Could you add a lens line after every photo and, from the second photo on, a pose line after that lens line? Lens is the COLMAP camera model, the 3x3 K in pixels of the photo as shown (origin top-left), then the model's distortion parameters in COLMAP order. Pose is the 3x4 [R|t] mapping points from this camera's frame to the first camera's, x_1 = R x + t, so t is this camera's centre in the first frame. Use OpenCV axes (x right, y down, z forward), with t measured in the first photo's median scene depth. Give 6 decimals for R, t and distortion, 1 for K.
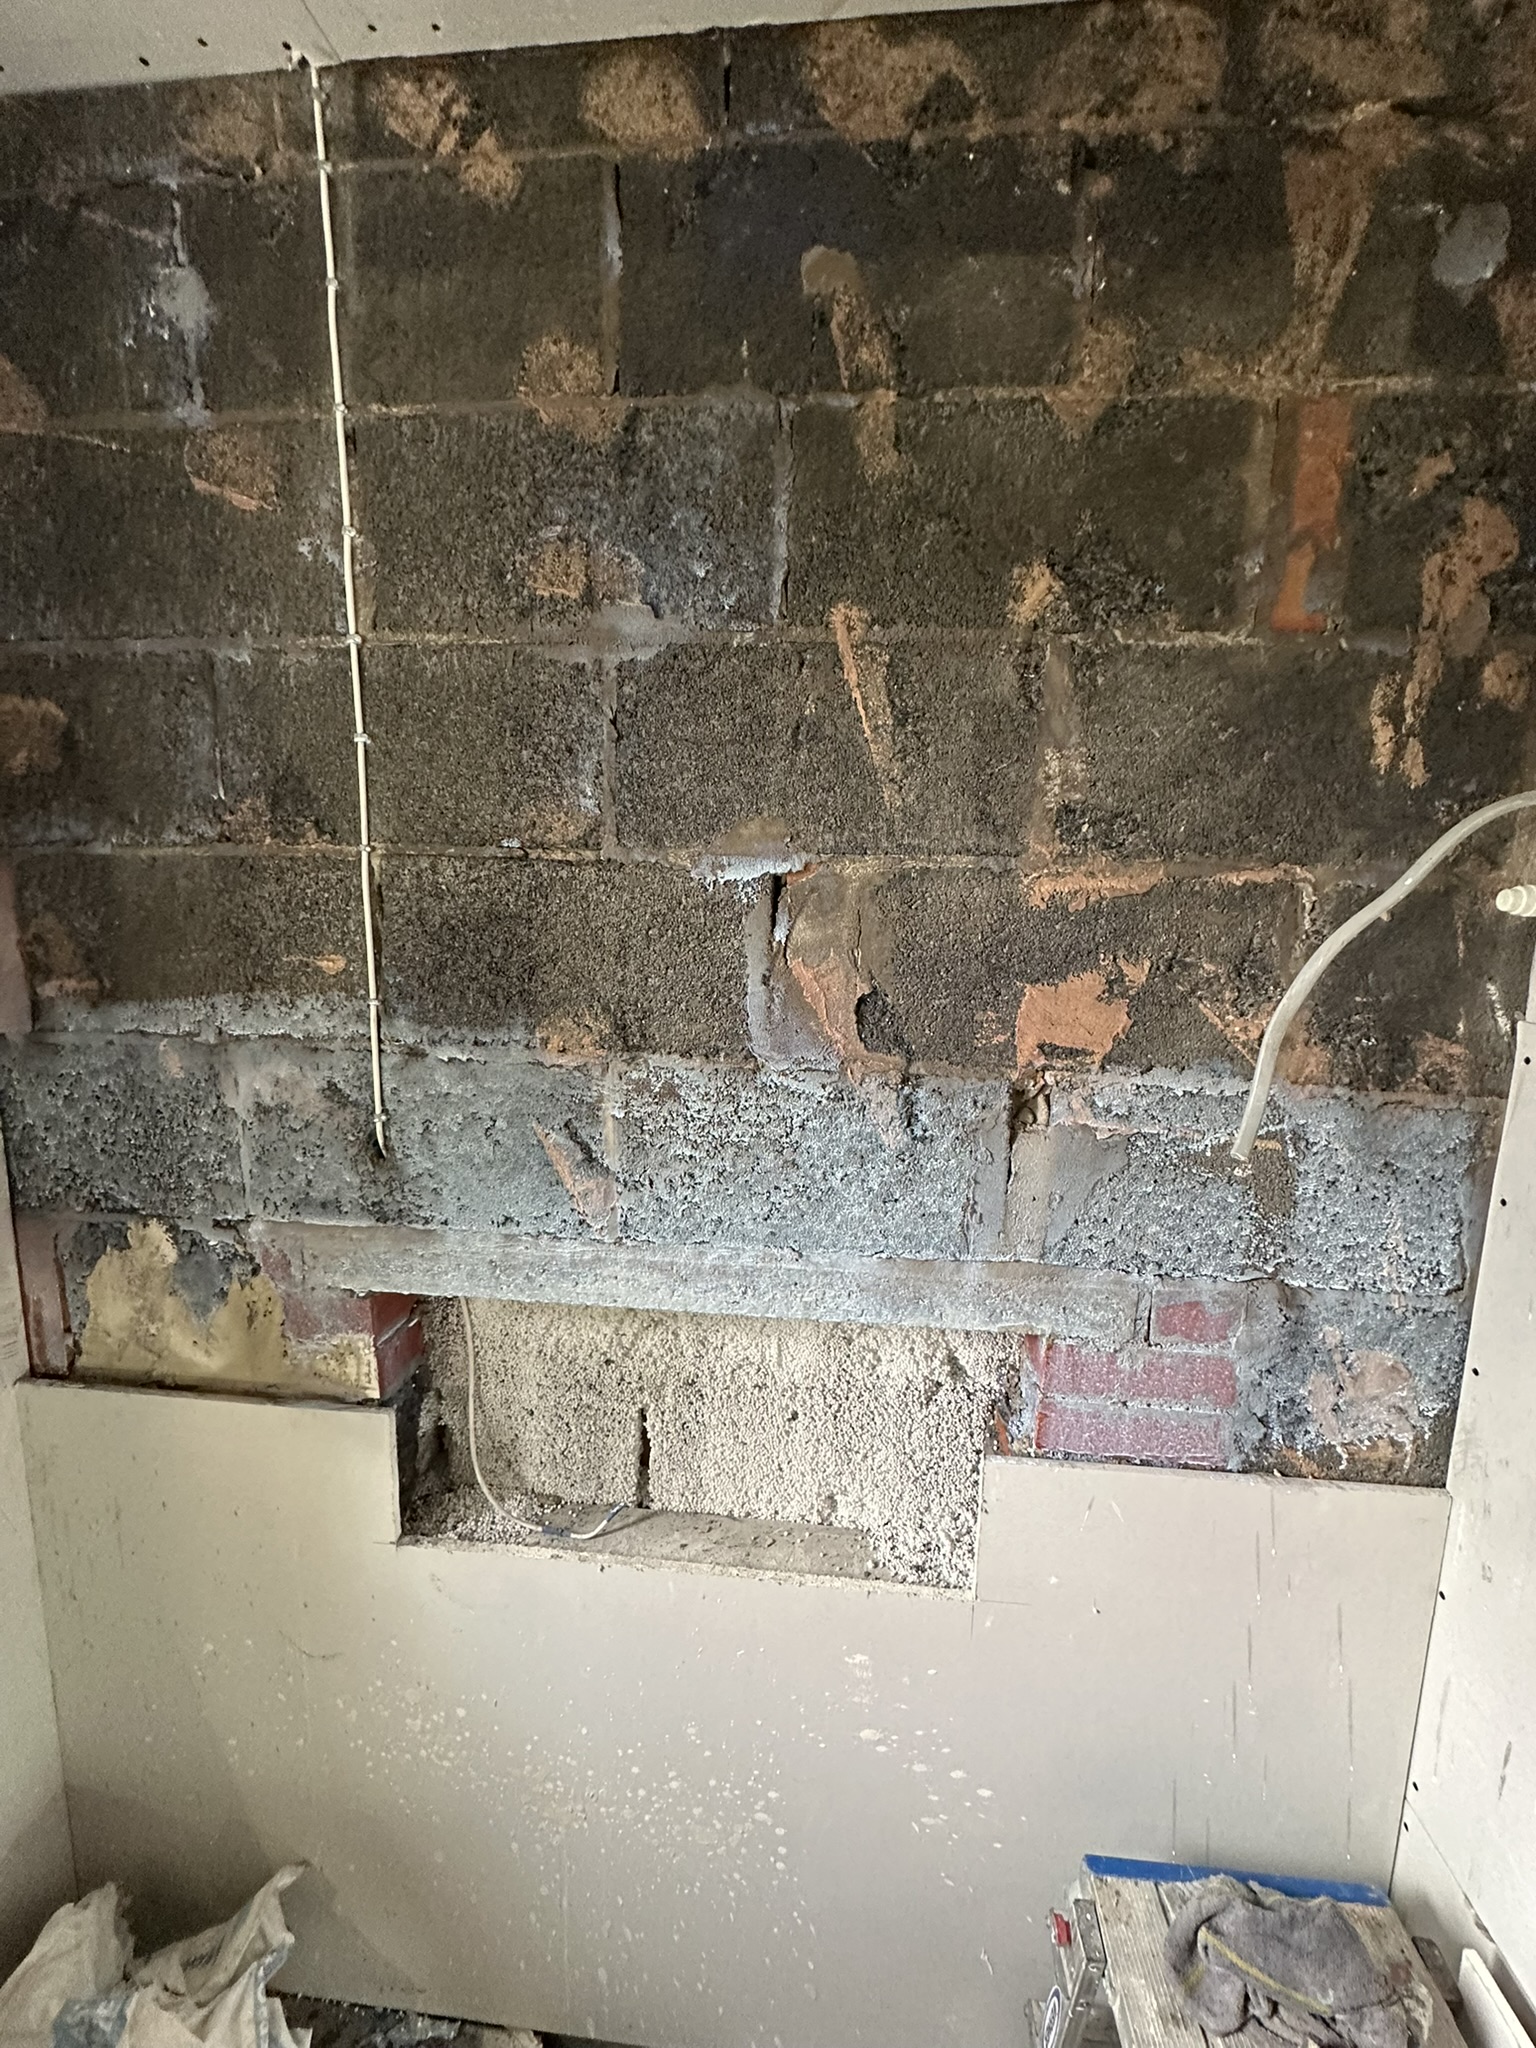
lens RADIAL K [[813.0, 0, 775.0], [0, 813.0, 1028.9], [0, 0, 1]] dist [-0.002317, 0.000173]
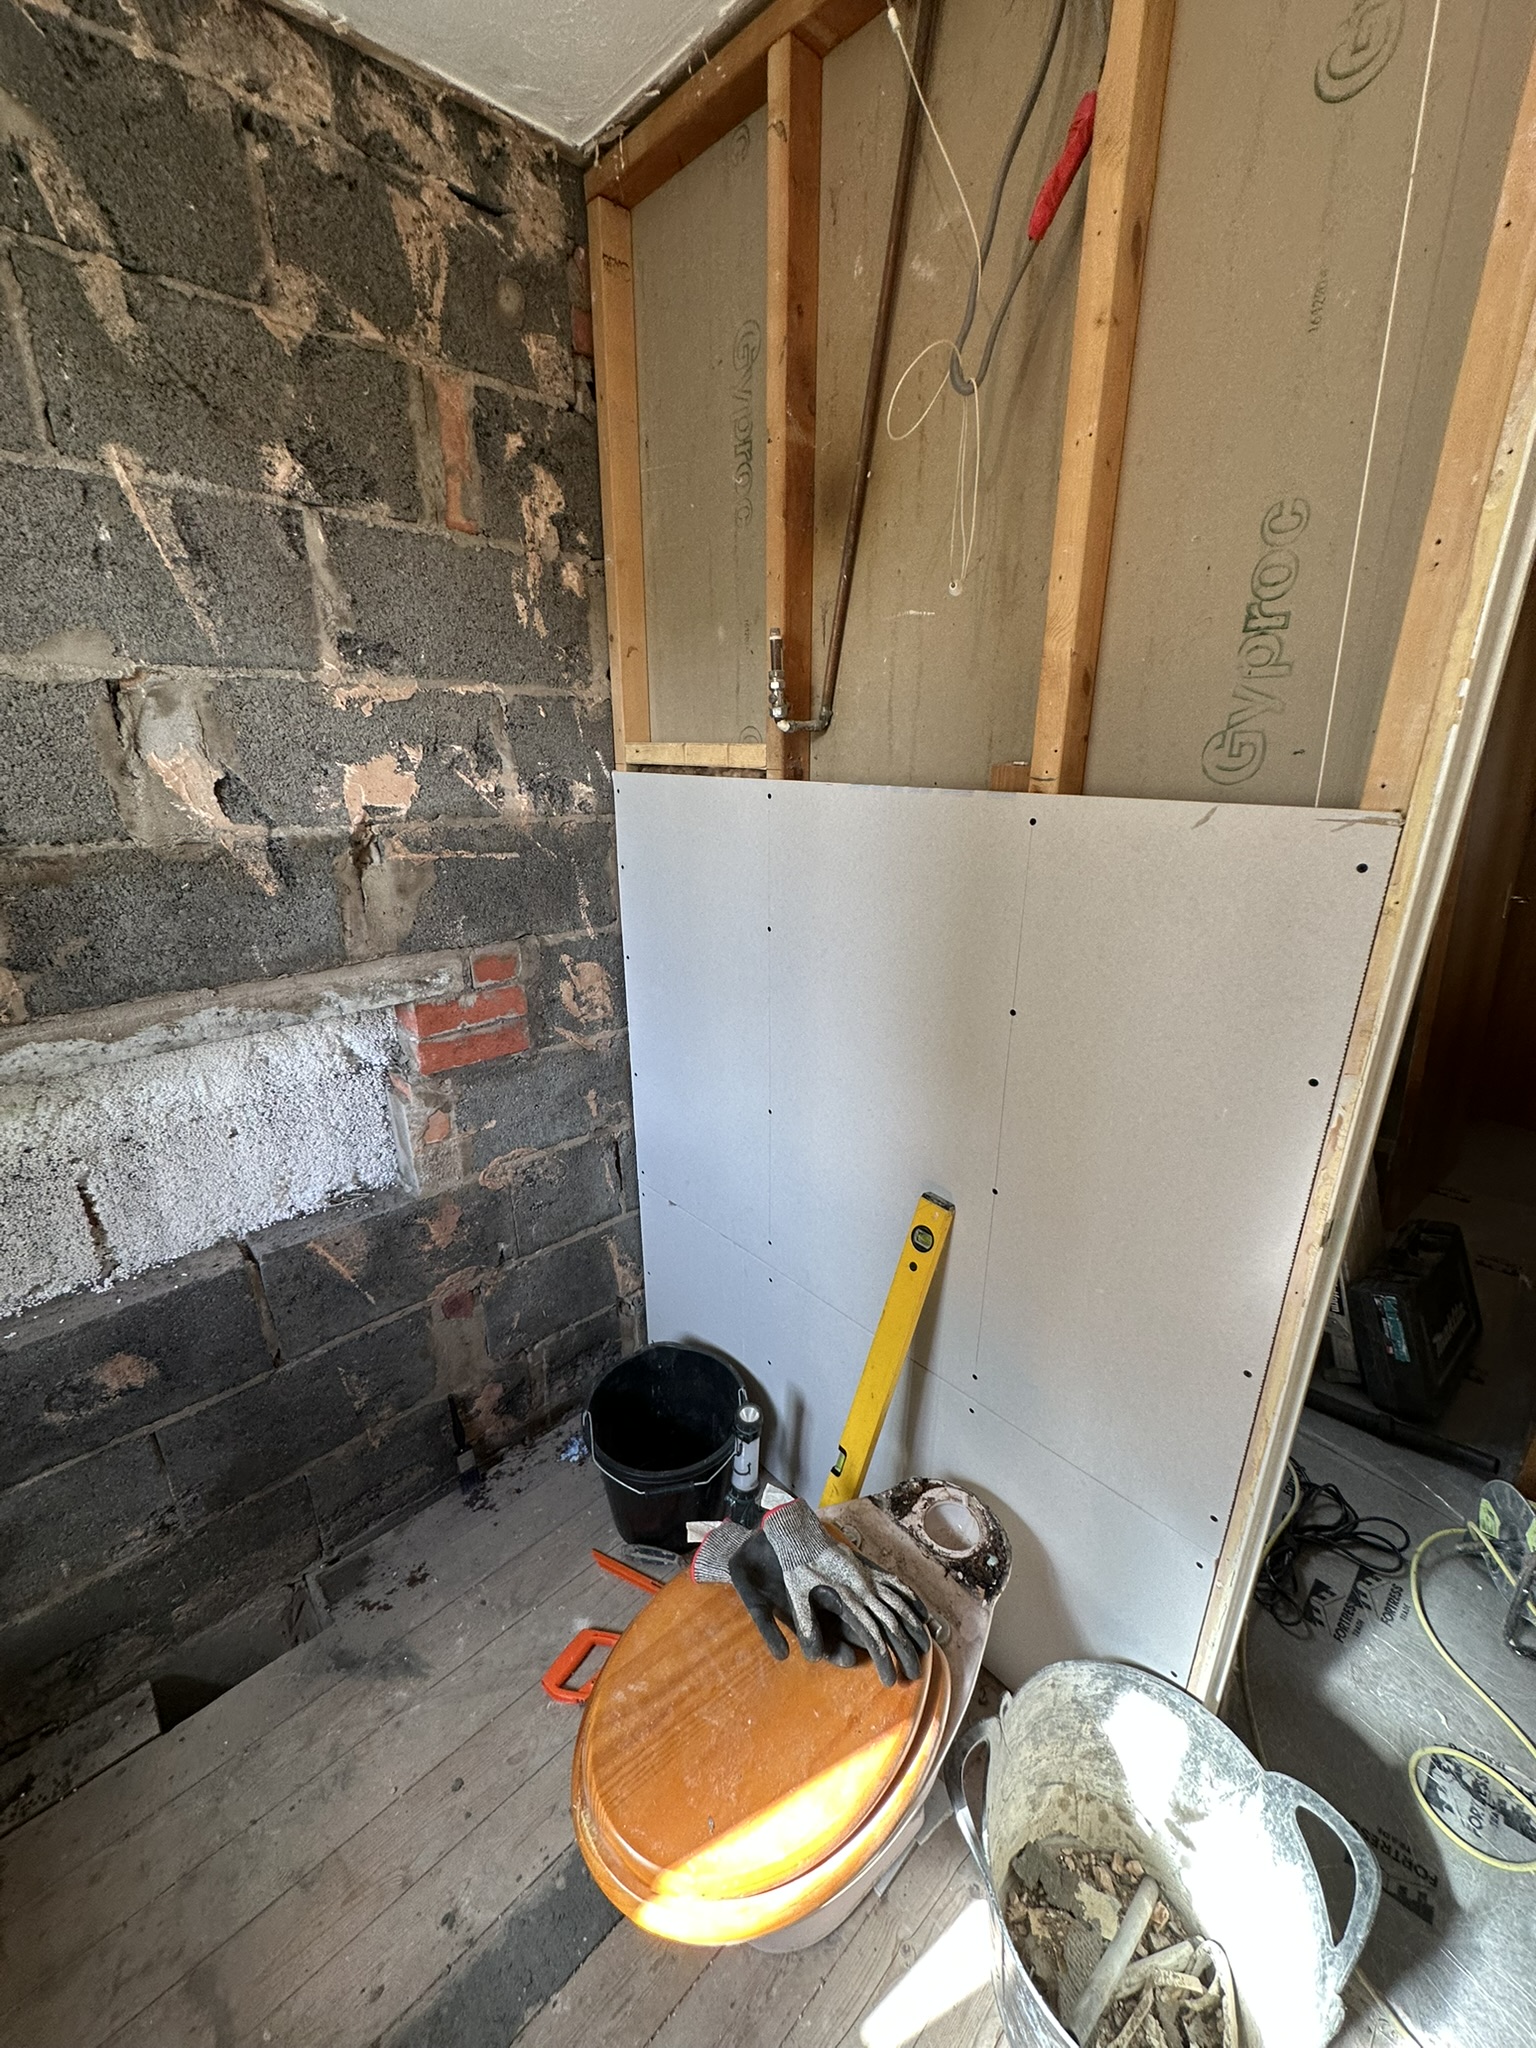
lens RADIAL K [[813.0, 0, 767.9], [0, 813.0, 1022.1], [0, 0, 1]] dist [-0.002317, 0.000173]
pose [[0.656073, -0.268019, 0.705503, -0.364143], [0.128287, 0.960816, 0.245714, 0.135350], [-0.743714, -0.070700, 0.664748, -0.600078]]
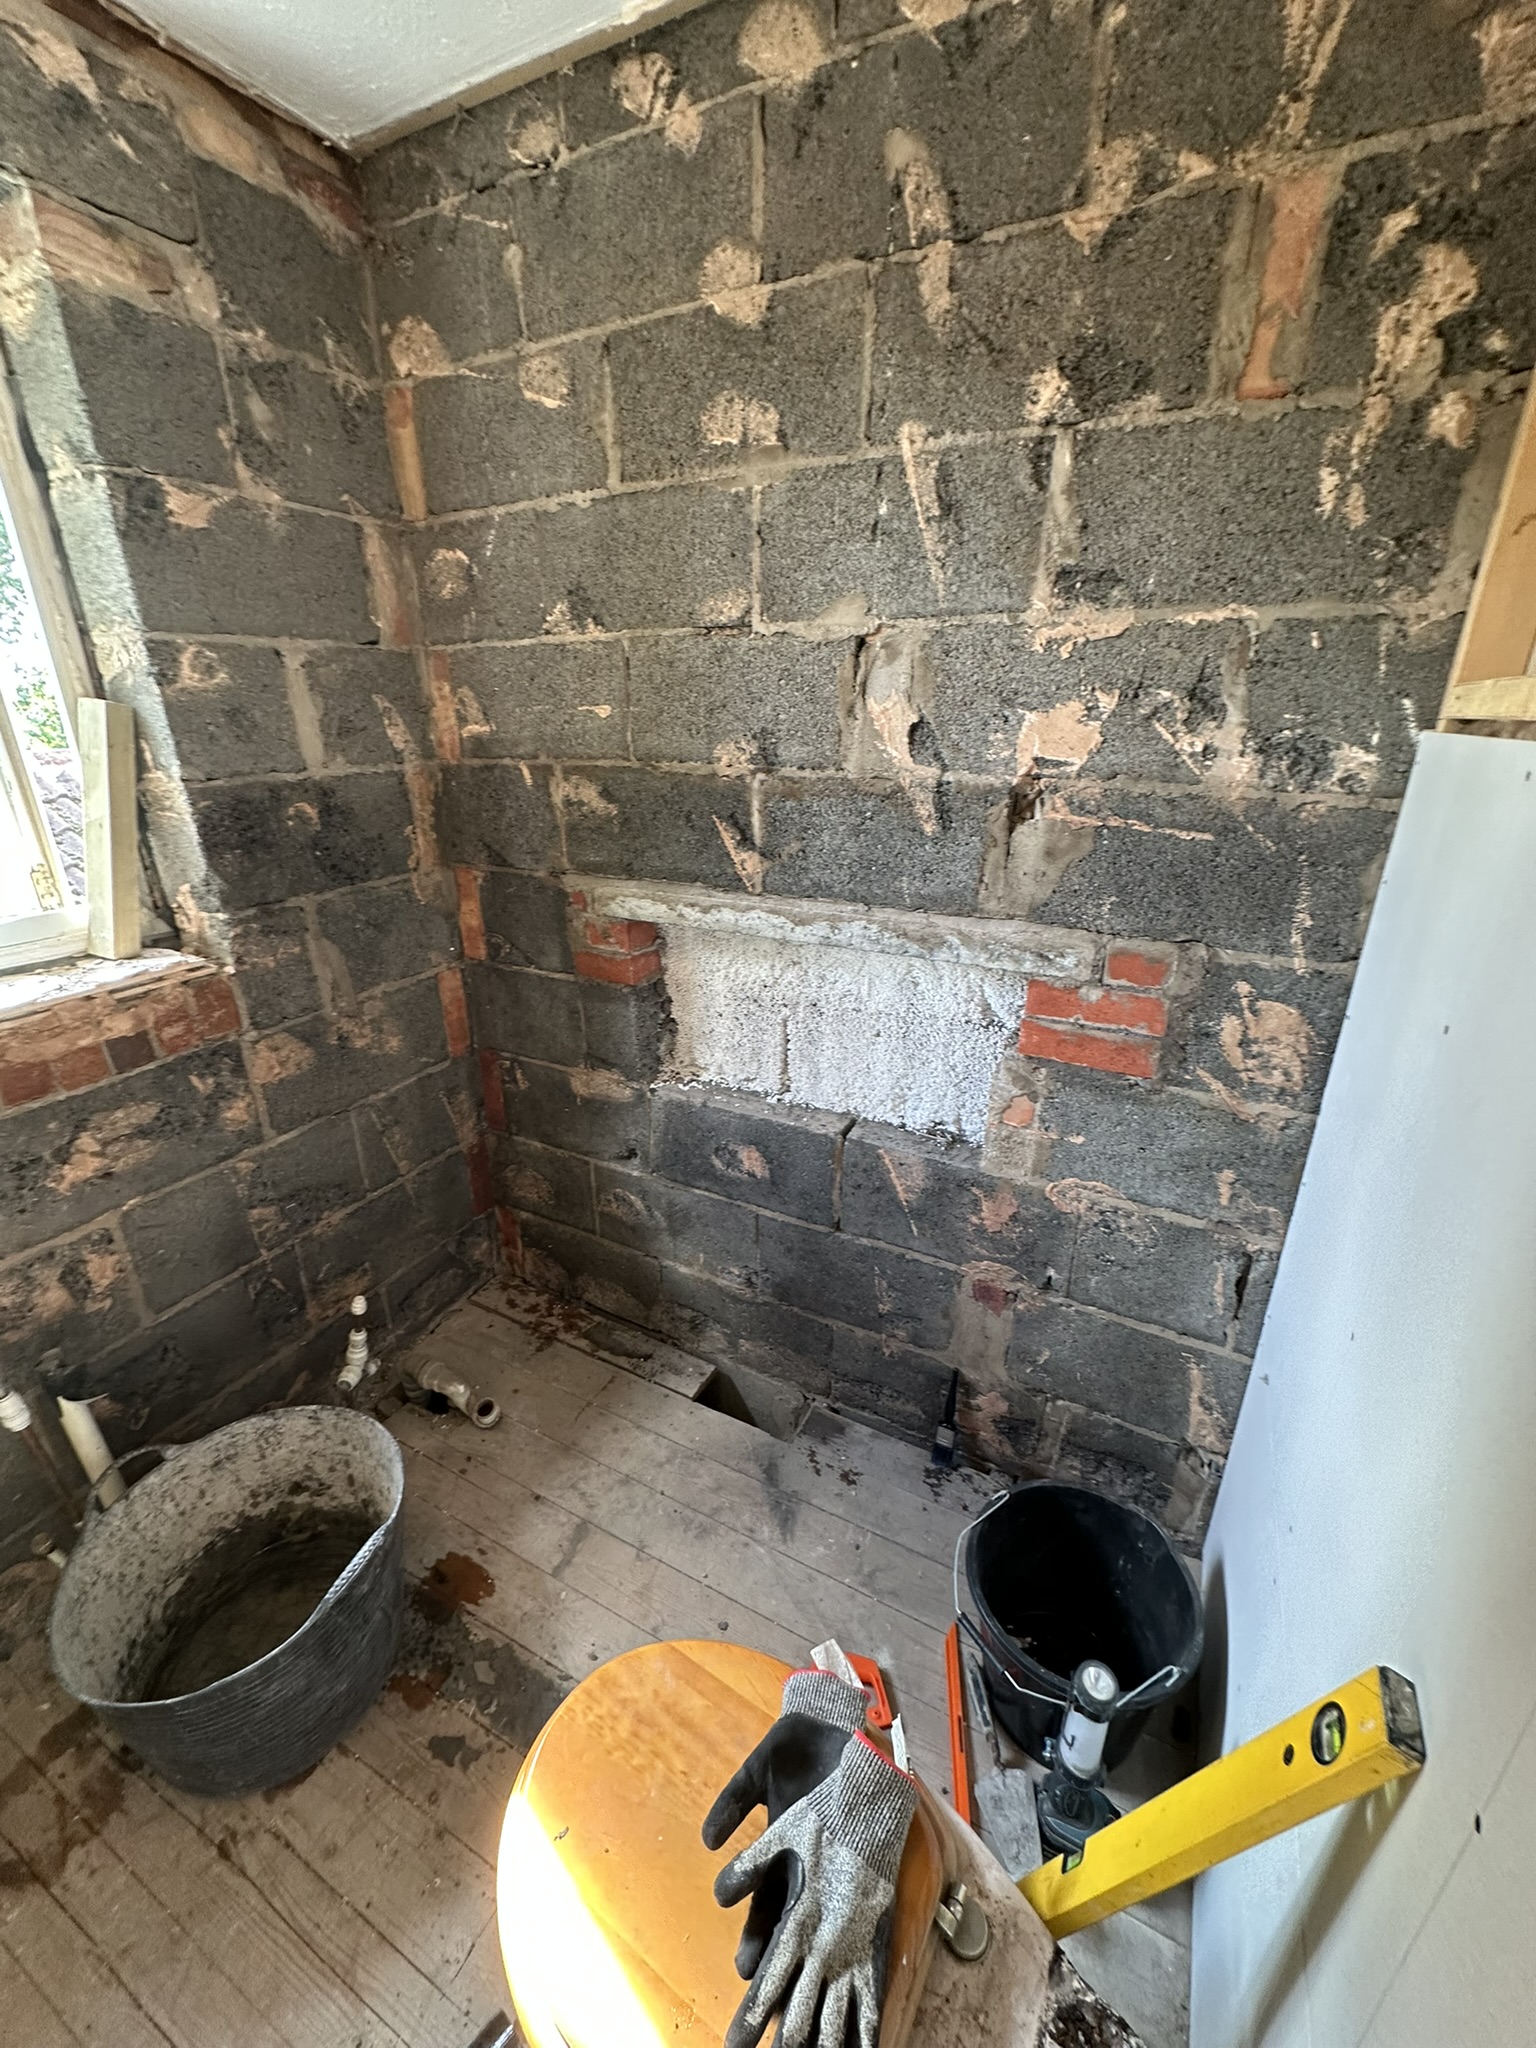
lens RADIAL K [[813.0, 0, 777.3], [0, 813.0, 1022.8], [0, 0, 1]] dist [-0.002317, 0.000173]
pose [[0.928780, 0.113798, -0.352729, 0.486432], [-0.038737, 0.976290, 0.212972, 0.193944], [0.368602, -0.184140, 0.911167, -0.544307]]
